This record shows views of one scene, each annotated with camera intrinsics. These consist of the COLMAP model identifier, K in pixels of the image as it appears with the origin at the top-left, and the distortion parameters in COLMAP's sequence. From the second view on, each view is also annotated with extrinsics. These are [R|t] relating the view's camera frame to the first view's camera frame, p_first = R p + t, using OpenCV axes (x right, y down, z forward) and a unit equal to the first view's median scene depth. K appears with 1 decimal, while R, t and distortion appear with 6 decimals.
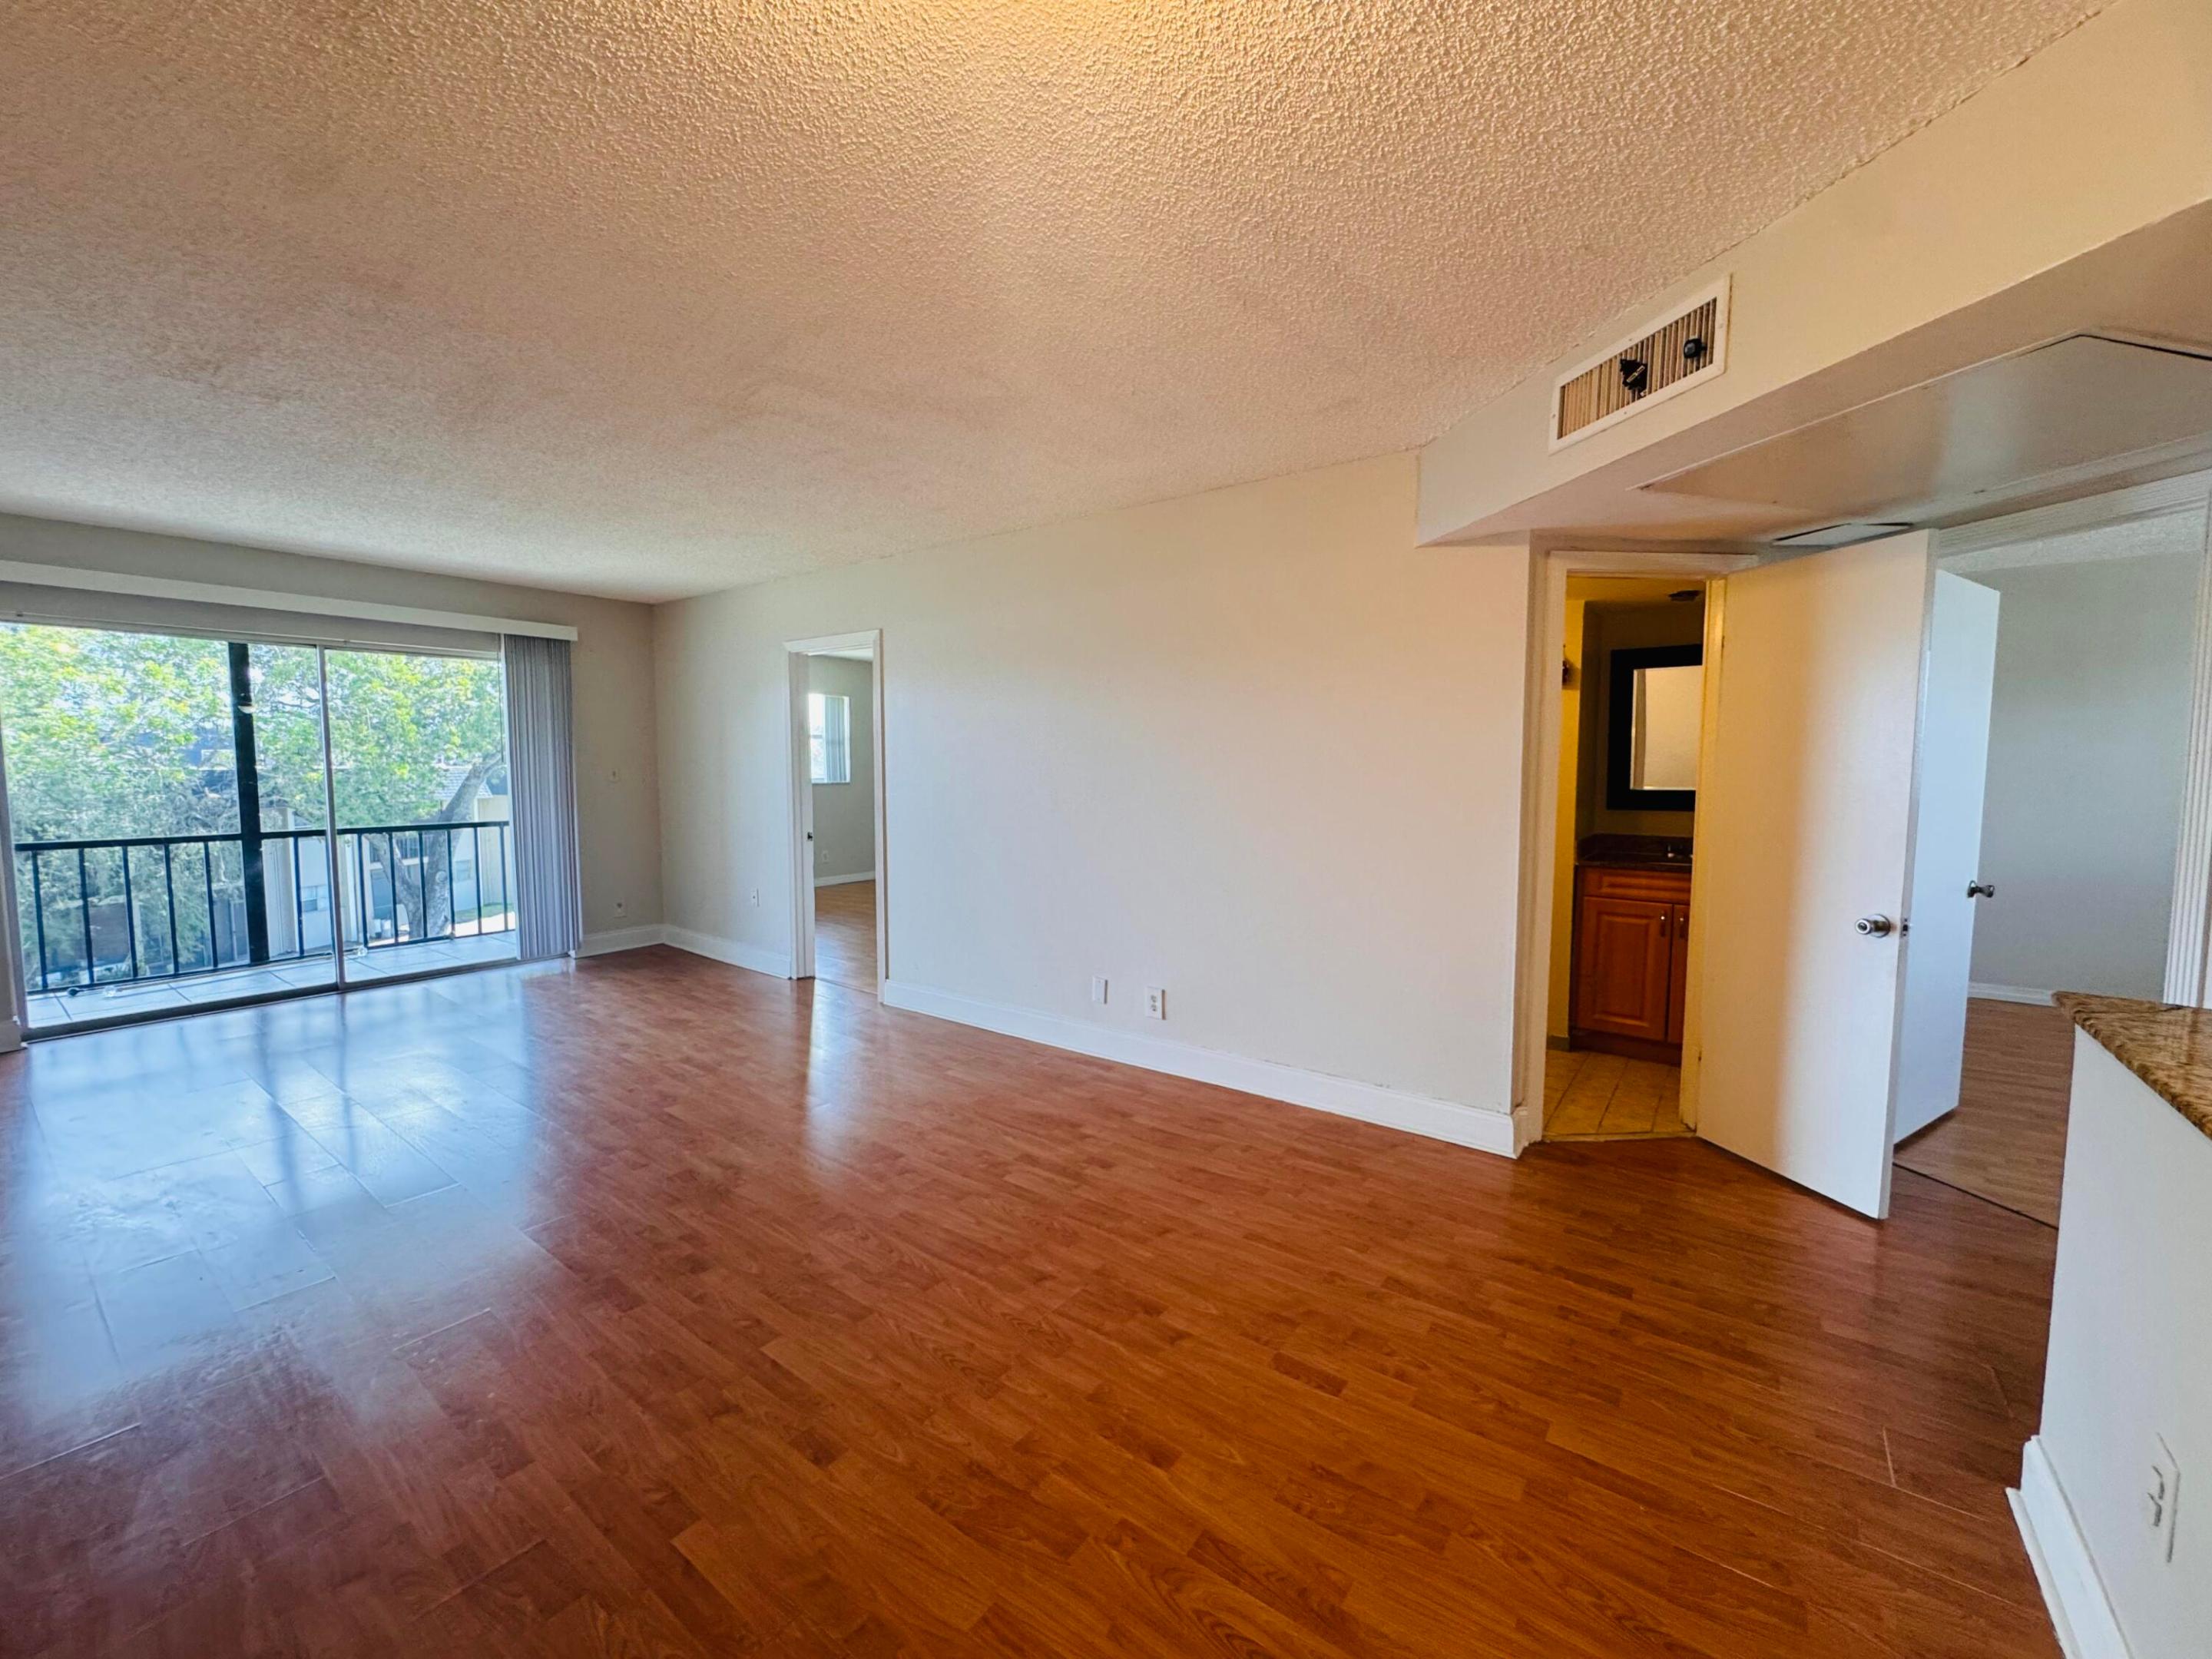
lens RADIAL K [[882.5, 0, 1108.0], [0, 882.5, 824.7], [0, 0, 1]] dist [-0.011326, 0.000046]
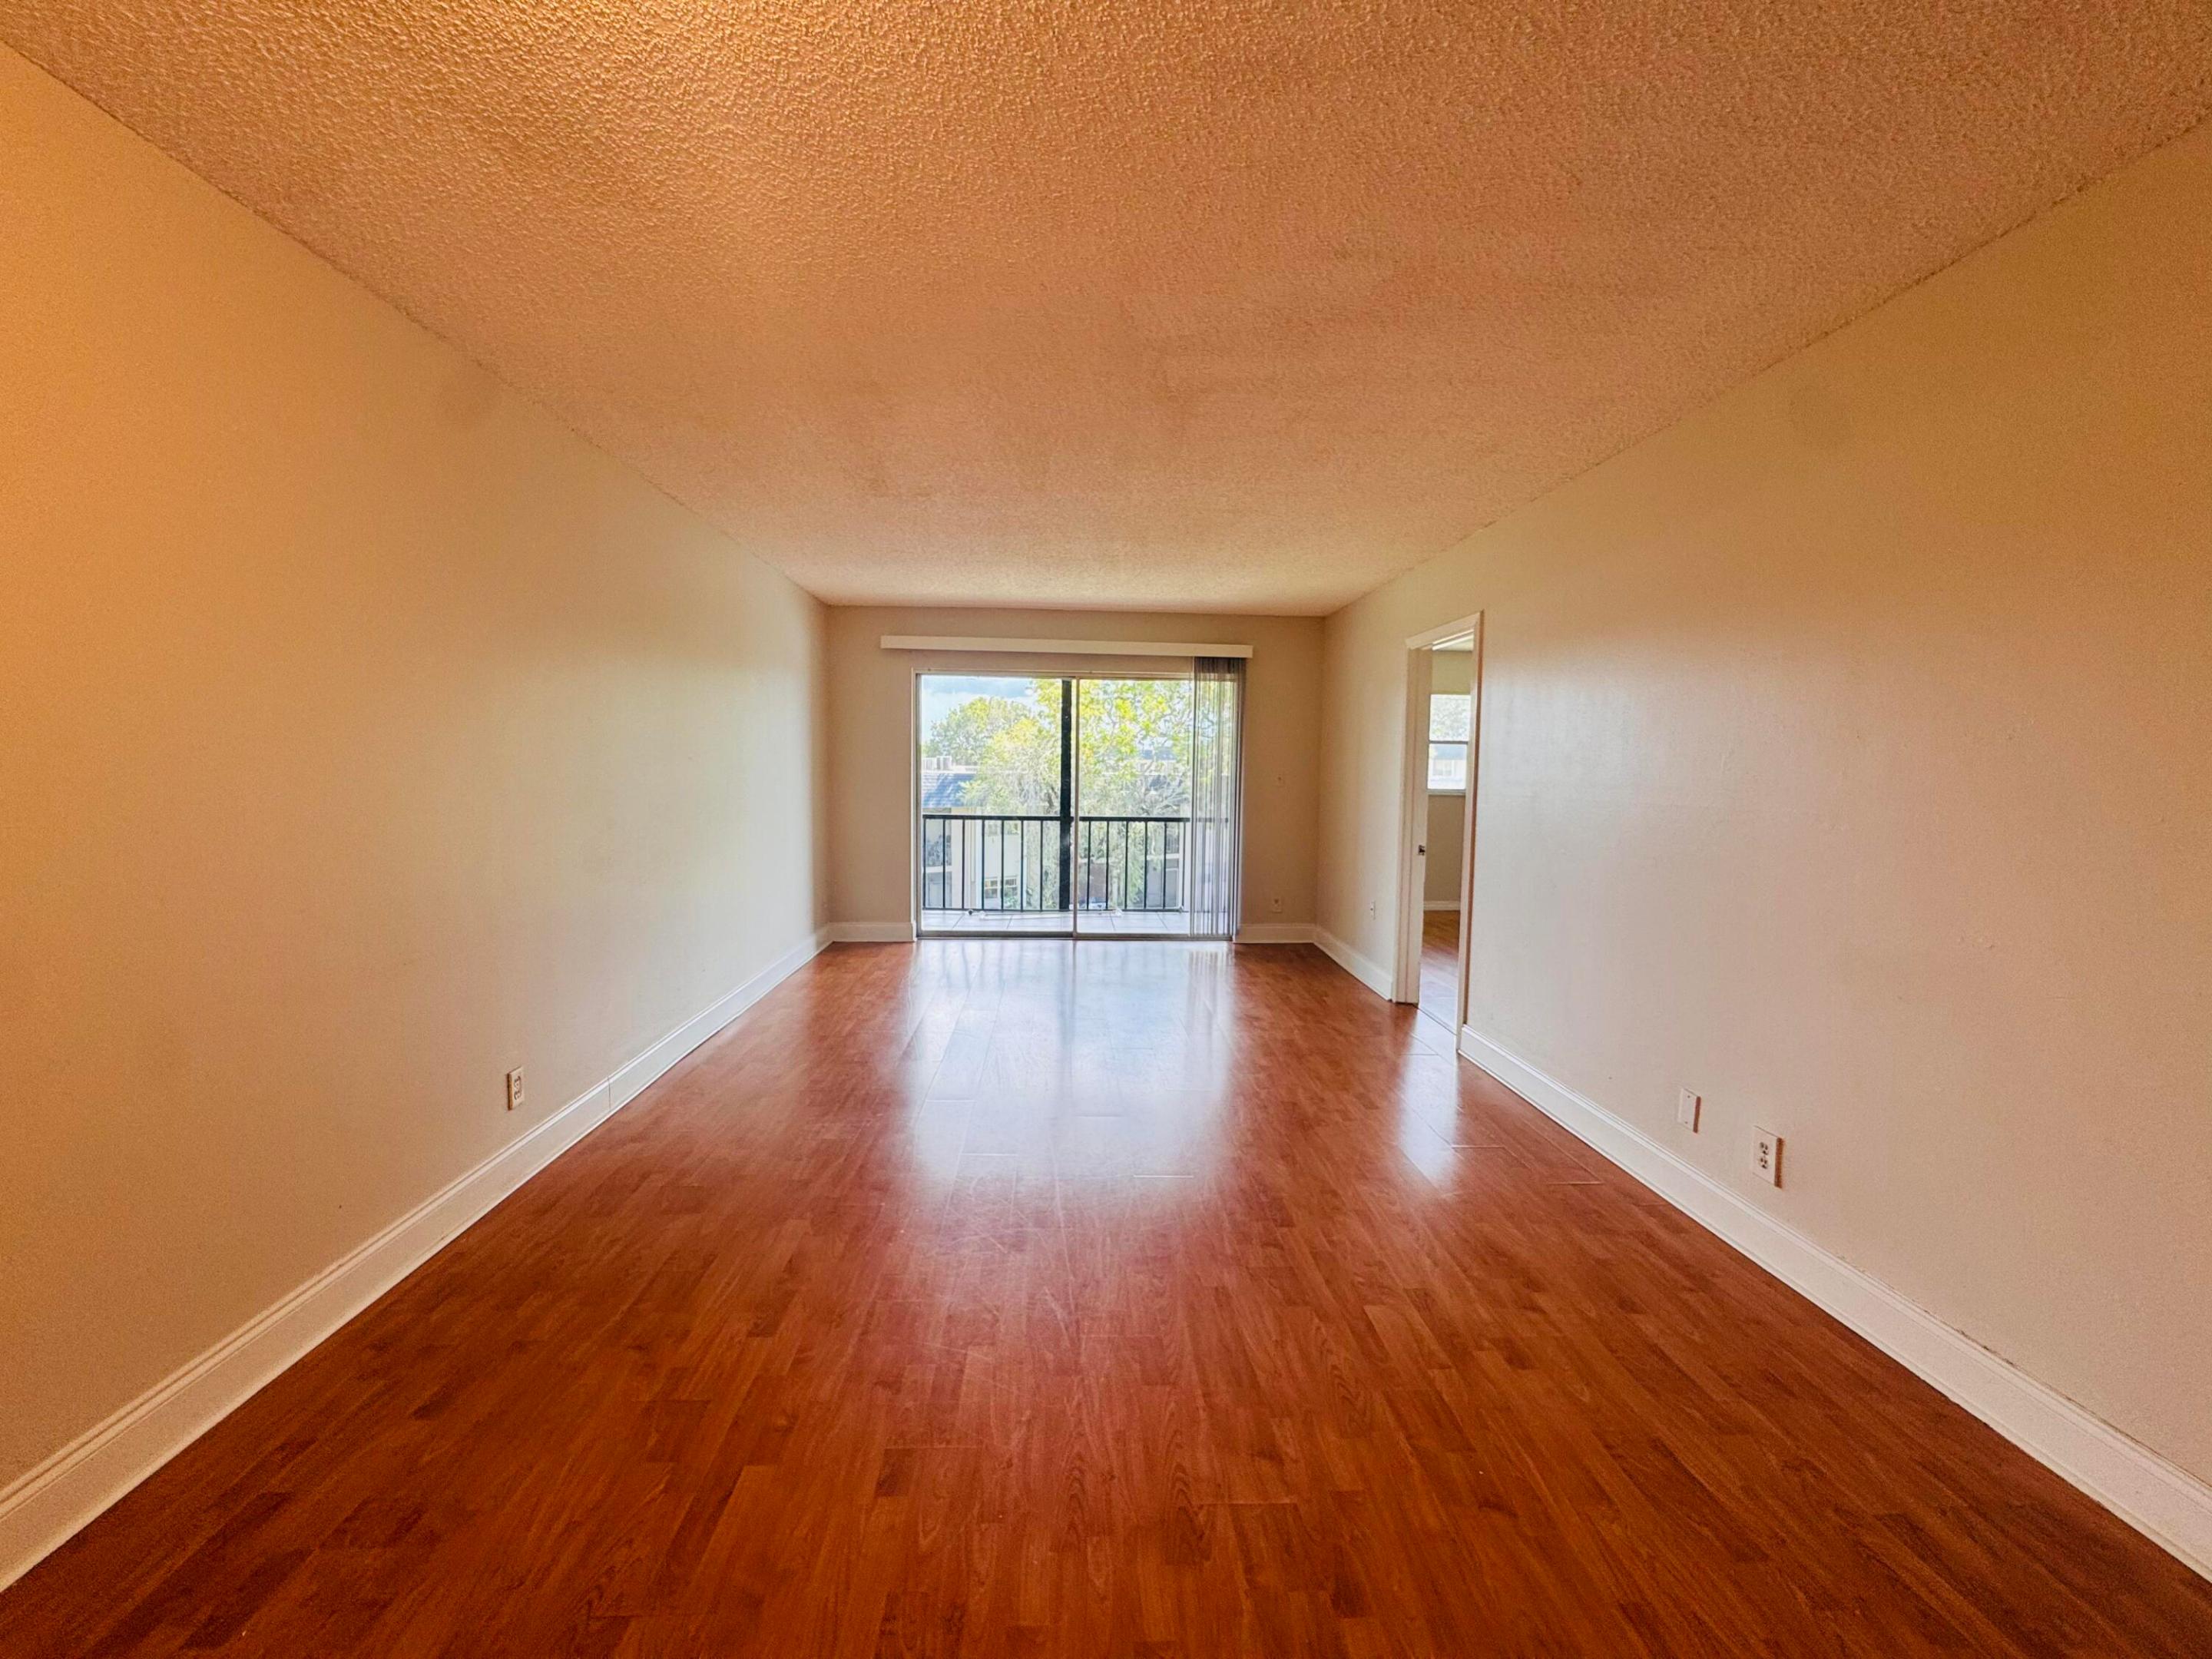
lens RADIAL K [[885.1, 0, 1109.3], [0, 885.1, 825.0], [0, 0, 1]] dist [-0.006547, -0.000140]
pose [[0.633441, 0.056825, -0.771702, 0.242924], [-0.068206, 0.997518, 0.017468, -0.009753], [0.770779, 0.041569, 0.635745, 0.257954]]
